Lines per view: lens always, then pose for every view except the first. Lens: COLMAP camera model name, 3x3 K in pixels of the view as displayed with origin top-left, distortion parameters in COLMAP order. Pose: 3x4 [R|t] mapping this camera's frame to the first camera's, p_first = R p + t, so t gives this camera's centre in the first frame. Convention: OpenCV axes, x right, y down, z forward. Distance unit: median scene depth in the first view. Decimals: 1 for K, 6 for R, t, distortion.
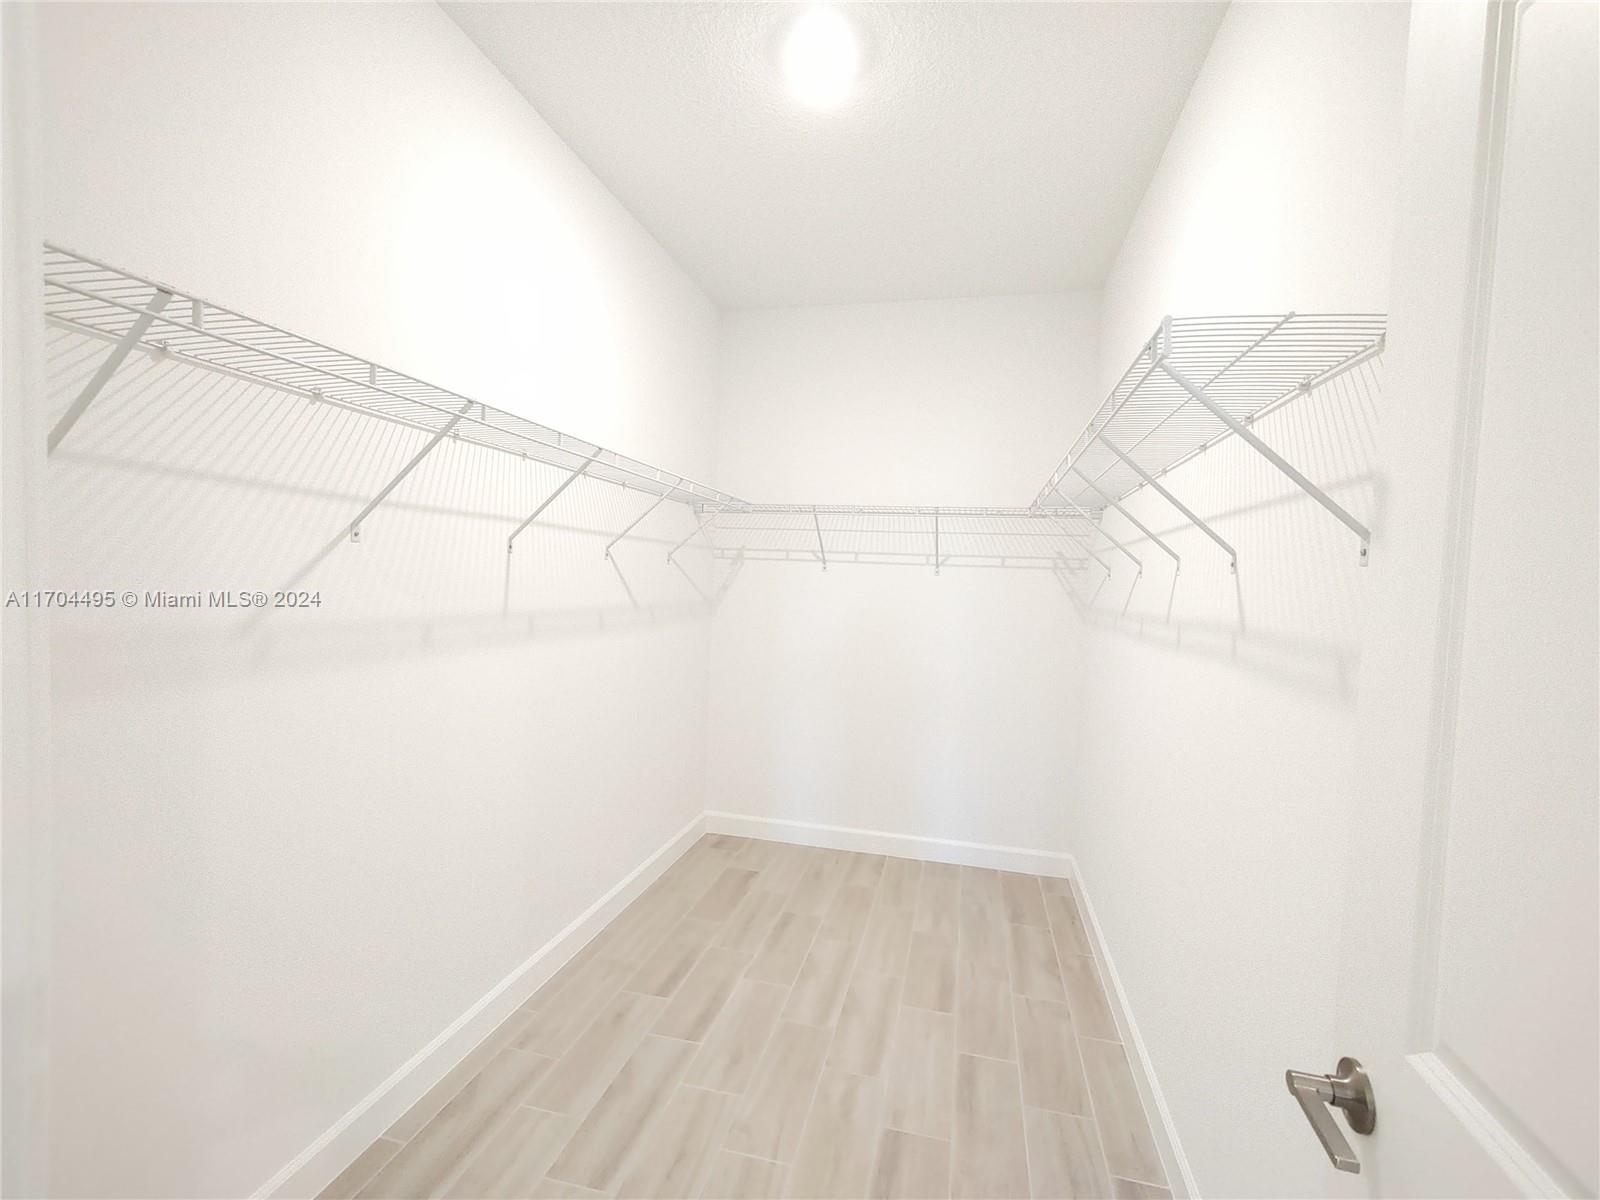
lens RADIAL K [[720.5, 0, 797.1], [0, 720.5, 615.3], [0, 0, 1]] dist [0.000808, -0.000263]
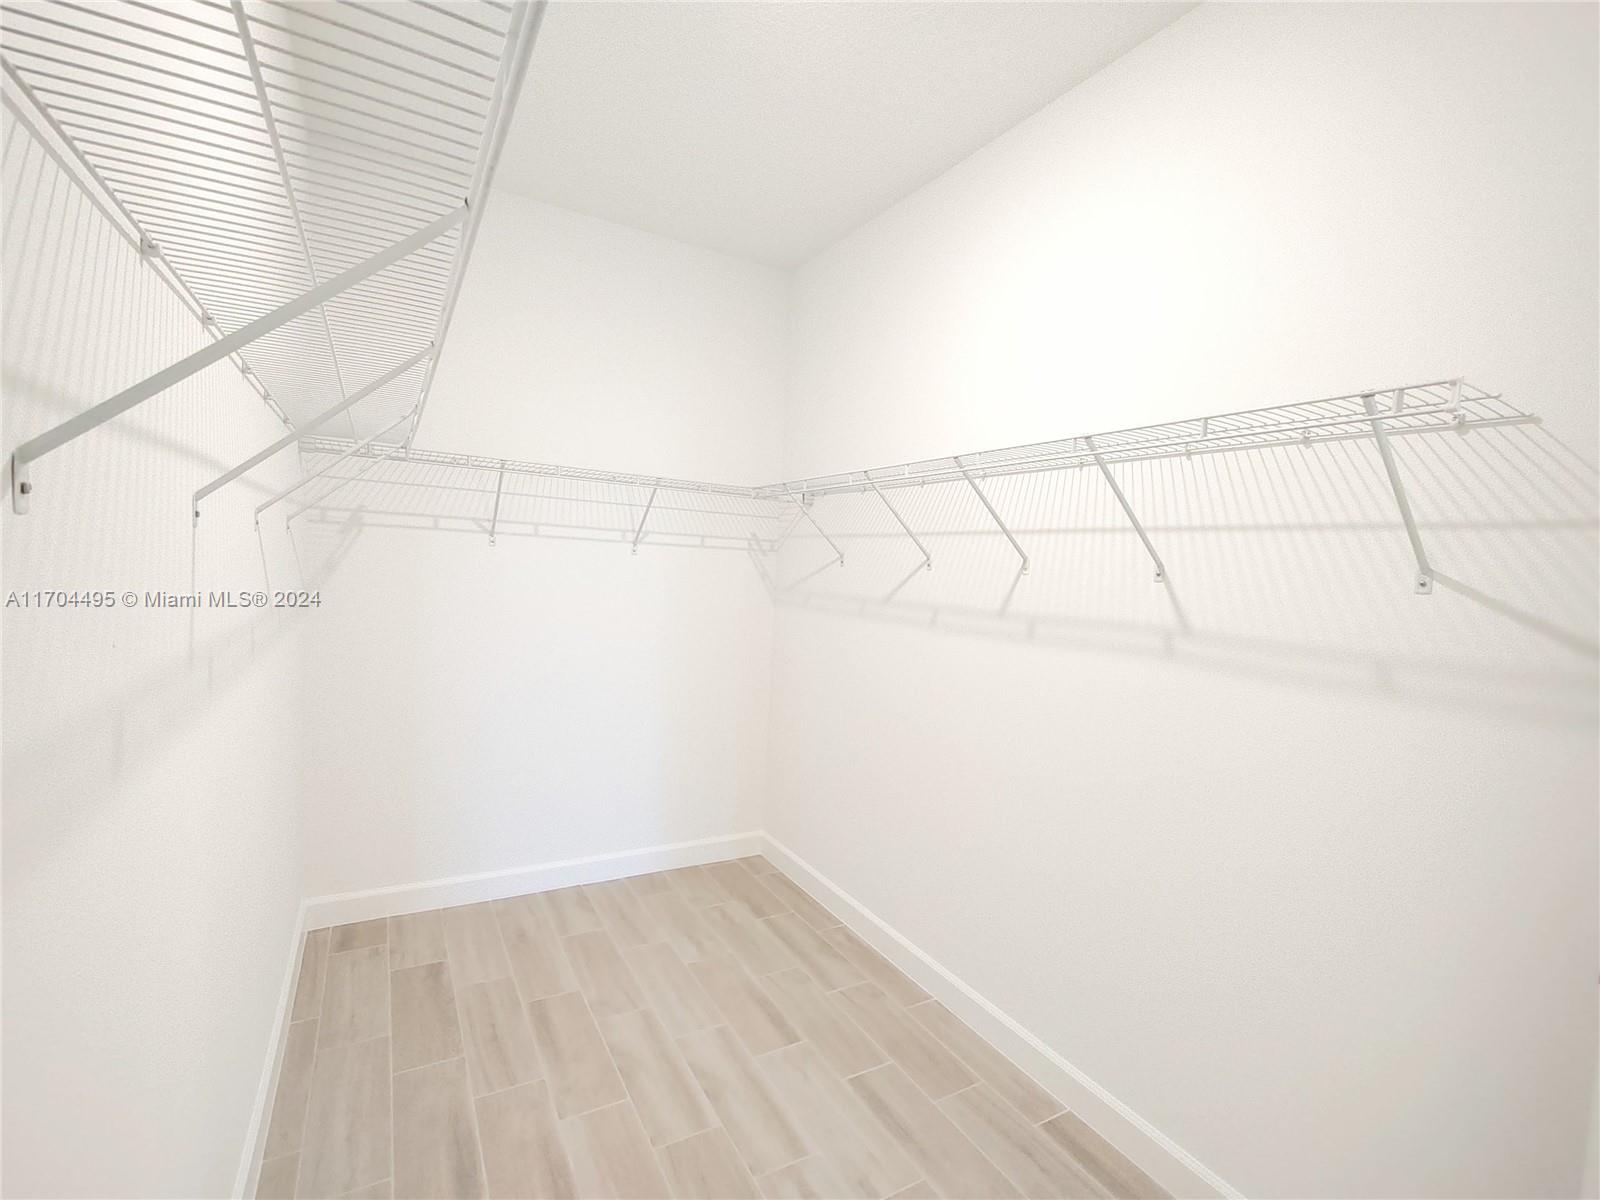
lens RADIAL K [[720.5, 0, 797.1], [0, 720.5, 615.3], [0, 0, 1]] dist [0.000808, -0.000263]
pose [[0.729725, -0.045115, 0.682251, -0.271244], [0.006826, 0.998252, 0.058711, -0.033118], [-0.683707, -0.038186, 0.728757, 0.237457]]
